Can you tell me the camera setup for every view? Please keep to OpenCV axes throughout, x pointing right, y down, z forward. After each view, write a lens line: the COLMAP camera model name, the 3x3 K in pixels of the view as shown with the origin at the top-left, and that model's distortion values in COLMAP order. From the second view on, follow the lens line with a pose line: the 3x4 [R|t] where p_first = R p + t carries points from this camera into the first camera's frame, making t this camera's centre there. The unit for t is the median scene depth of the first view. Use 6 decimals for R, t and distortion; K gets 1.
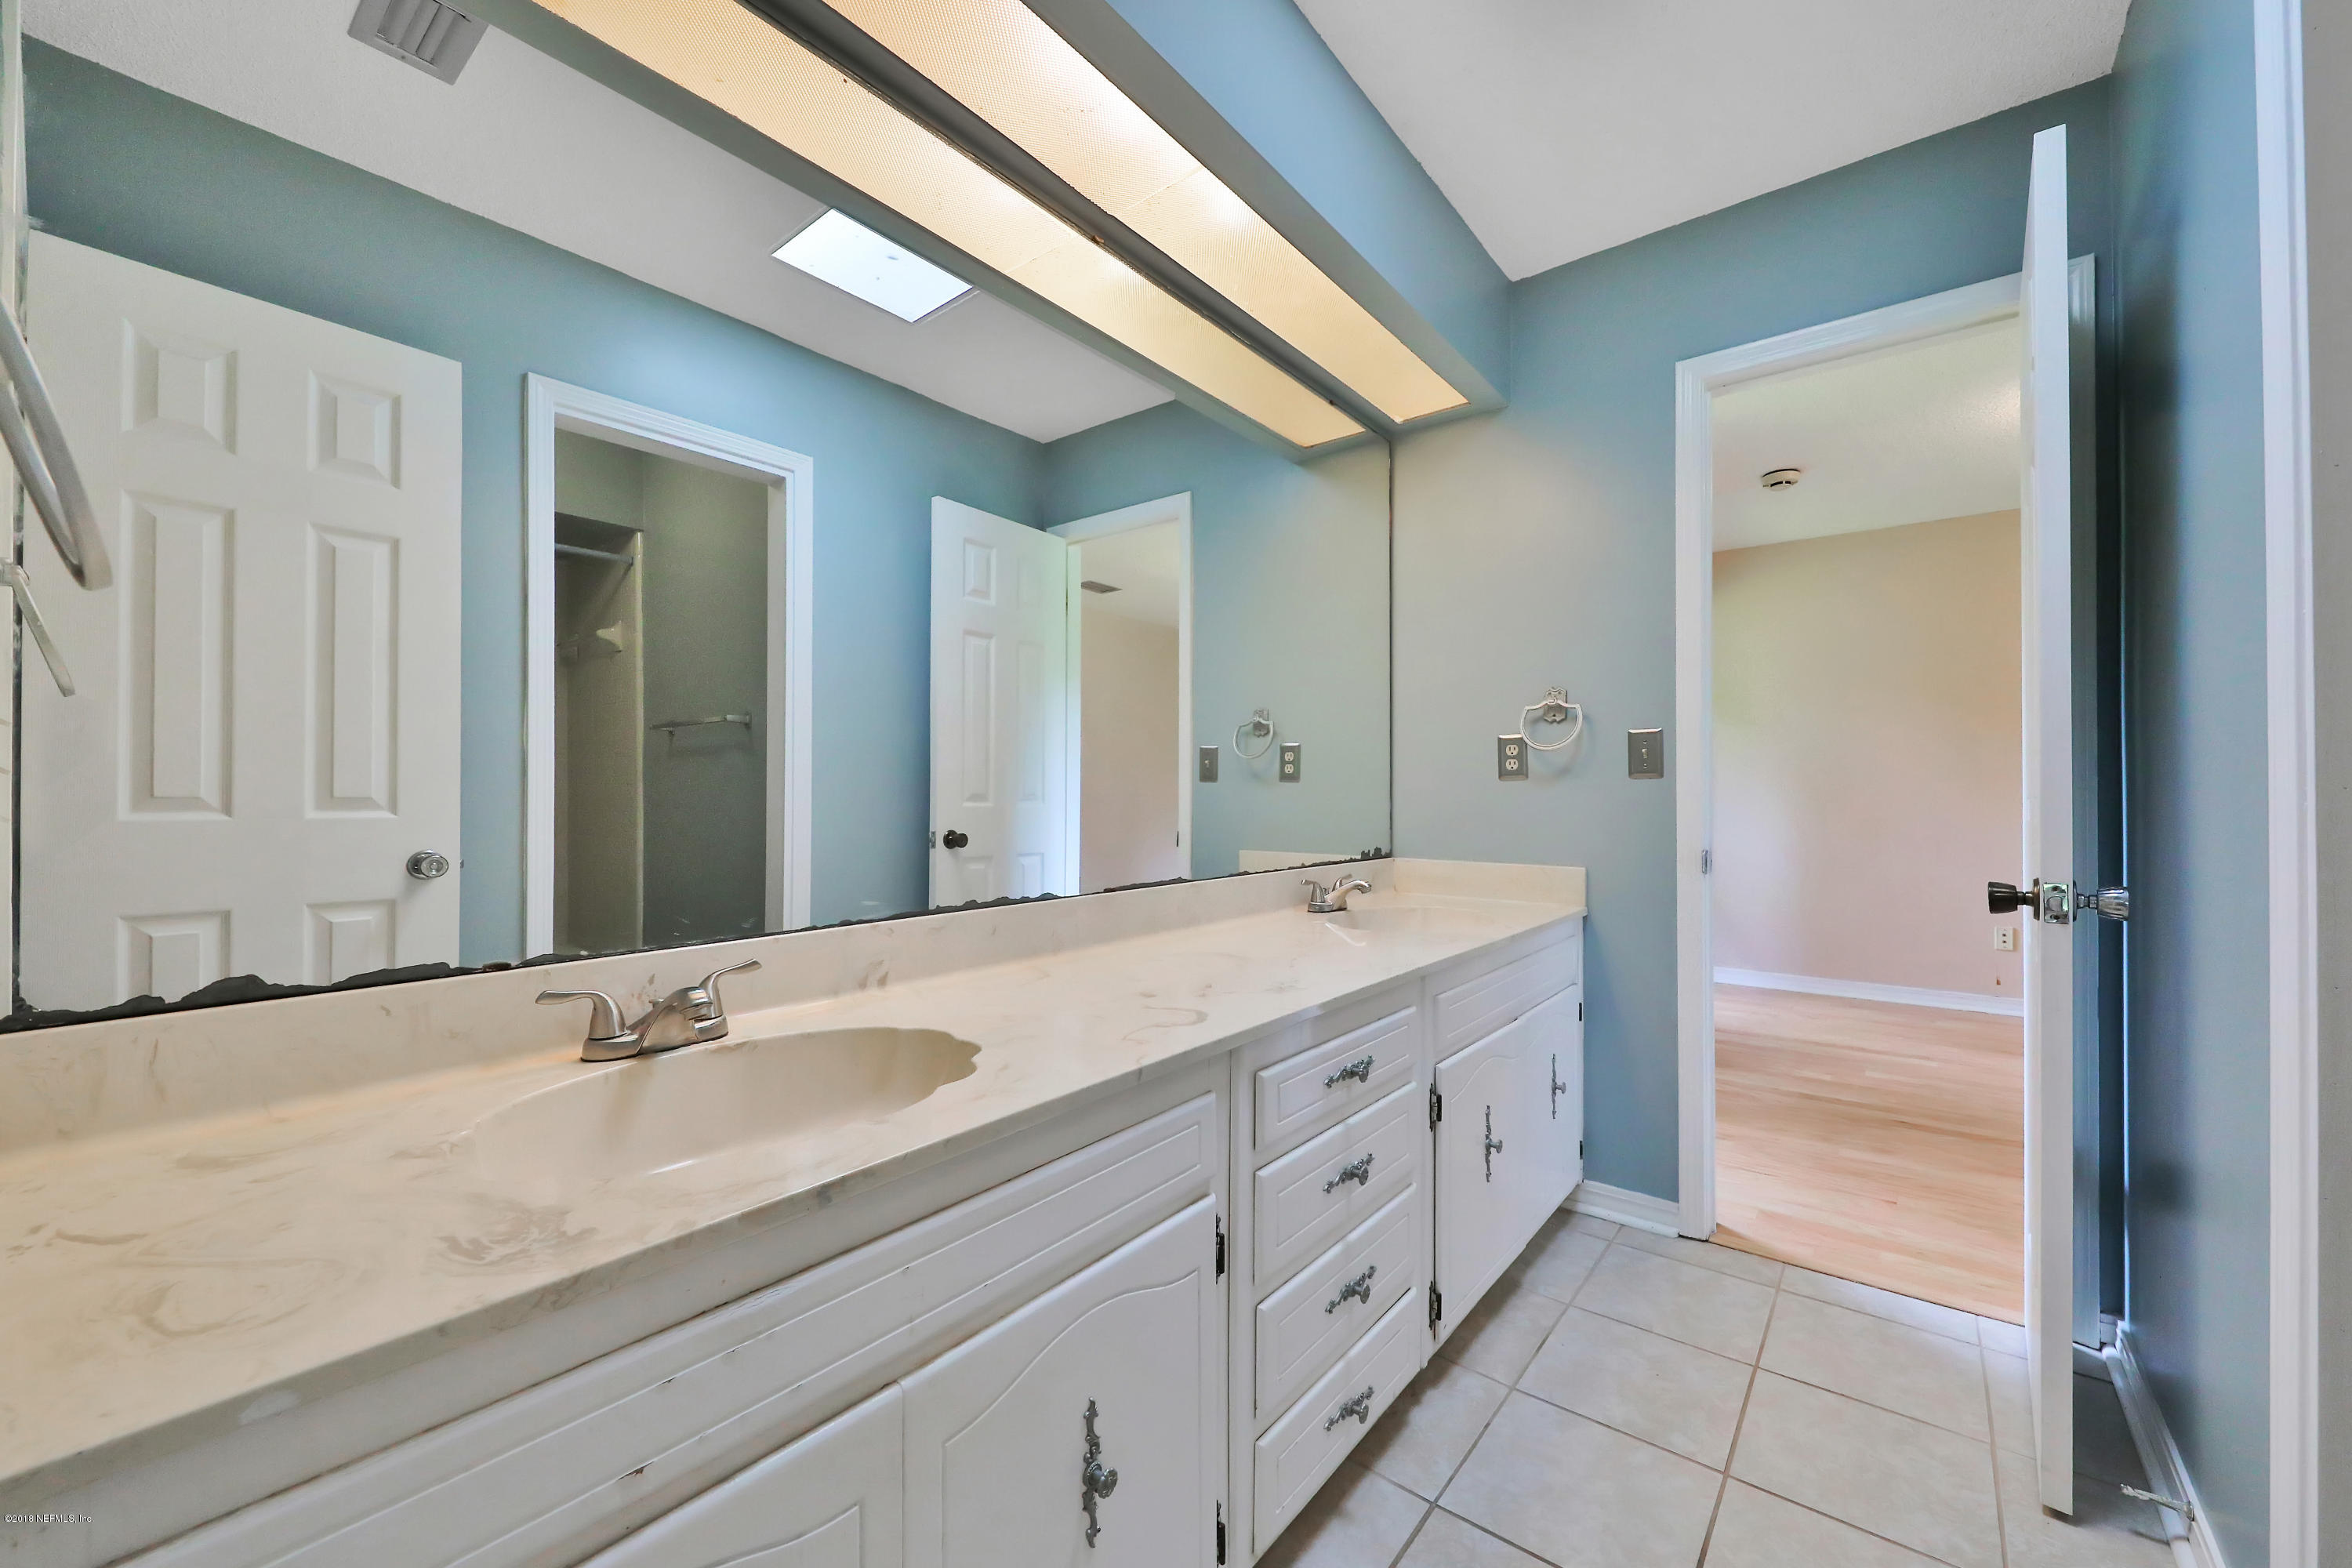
lens RADIAL K [[909.4, 0, 1179.2], [0, 909.4, 787.8], [0, 0, 1]] dist [0.002977, 0.000176]
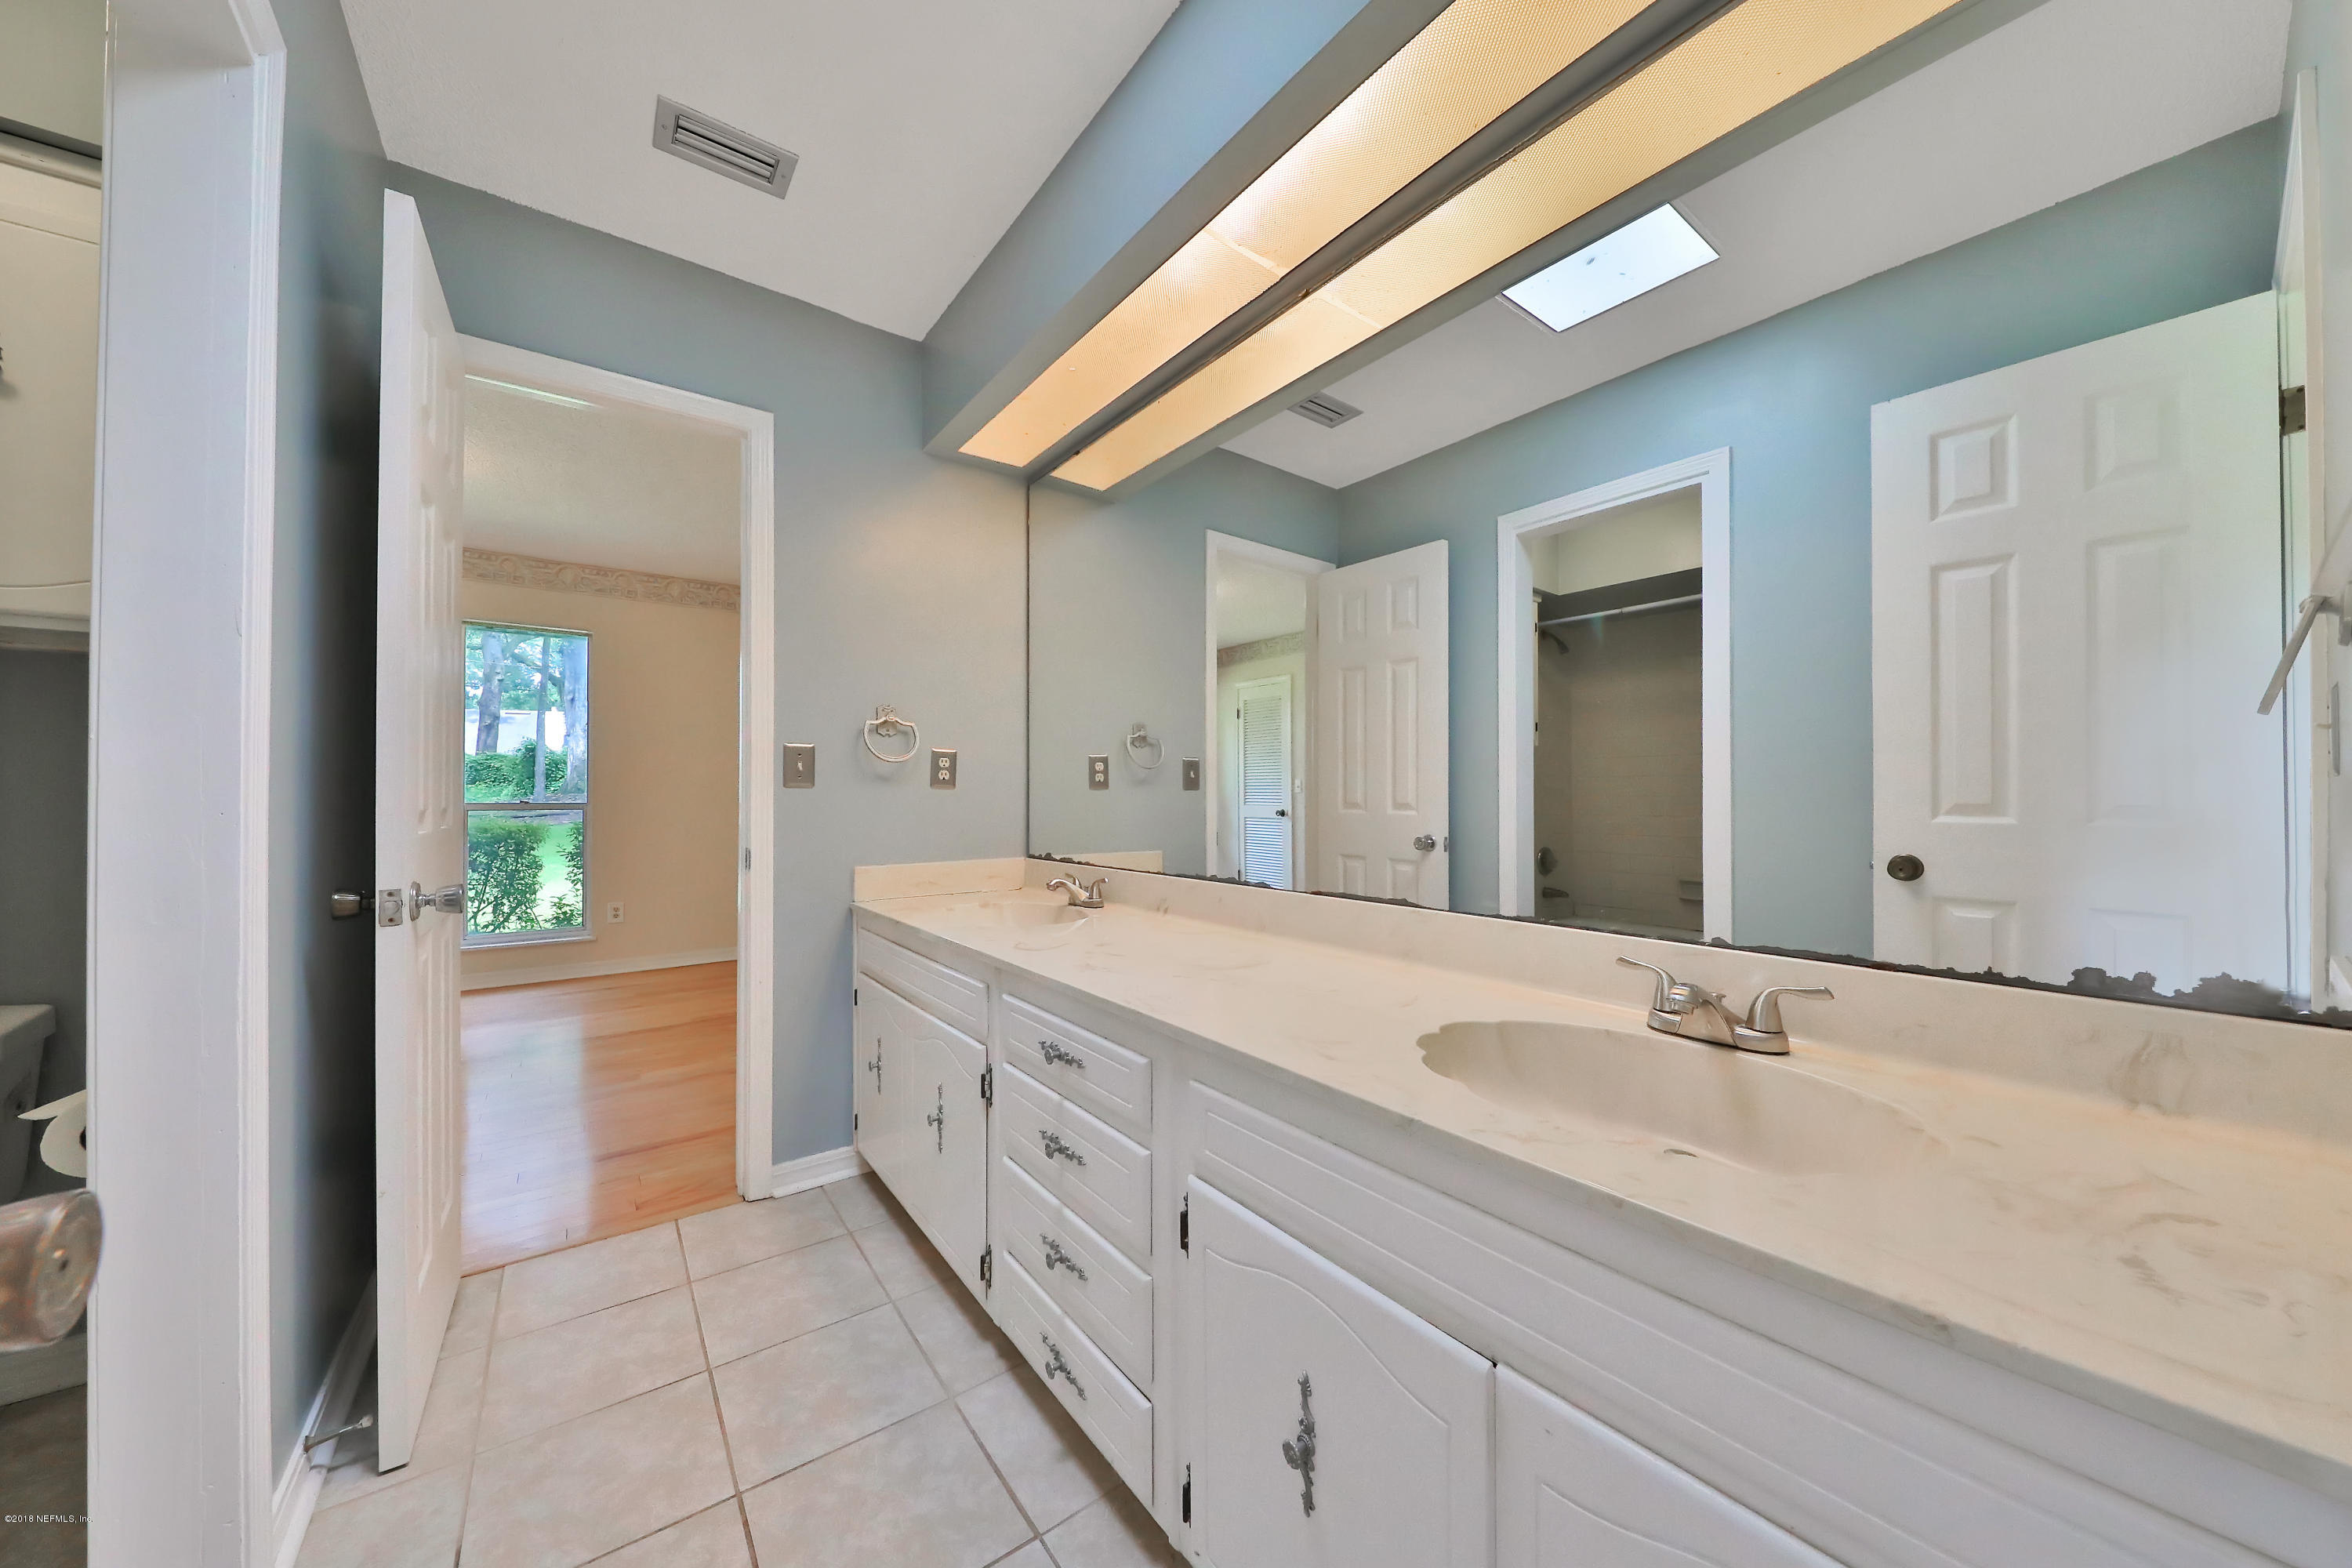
lens RADIAL K [[763.1, 0, 1179.7], [0, 763.1, 792.2], [0, 0, 1]] dist [0.000017, 0.000010]
pose [[-0.224881, -0.012177, -0.974310, 0.795629], [0.001539, 0.999916, -0.012852, 0.007030], [0.974385, -0.004390, -0.224843, 1.015812]]
